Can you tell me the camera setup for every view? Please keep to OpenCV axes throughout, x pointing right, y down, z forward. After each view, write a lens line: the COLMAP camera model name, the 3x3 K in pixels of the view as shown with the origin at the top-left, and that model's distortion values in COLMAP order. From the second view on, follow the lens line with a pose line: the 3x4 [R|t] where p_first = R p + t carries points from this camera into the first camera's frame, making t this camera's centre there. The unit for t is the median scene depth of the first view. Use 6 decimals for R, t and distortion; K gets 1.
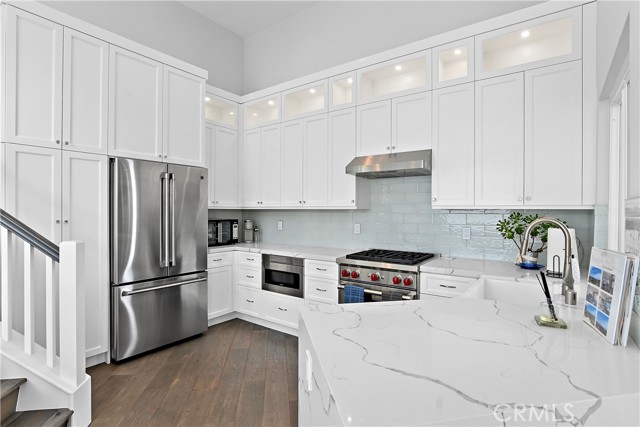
lens RADIAL K [[324.1, 0, 320.6], [0, 324.1, 213.5], [0, 0, 1]] dist [-0.030487, -0.000294]
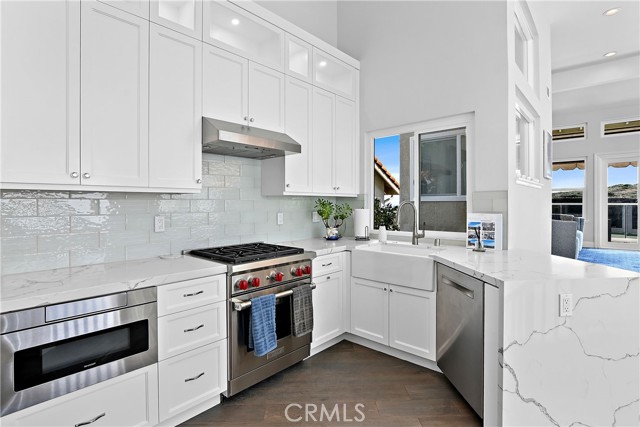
lens RADIAL K [[324.1, 0, 317.7], [0, 324.1, 201.0], [0, 0, 1]] dist [-0.030487, -0.000294]
pose [[0.089959, 0.001406, 0.995944, -0.542959], [0.008197, 0.999964, -0.002152, 0.006922], [-0.995912, 0.008357, 0.089944, 0.702959]]
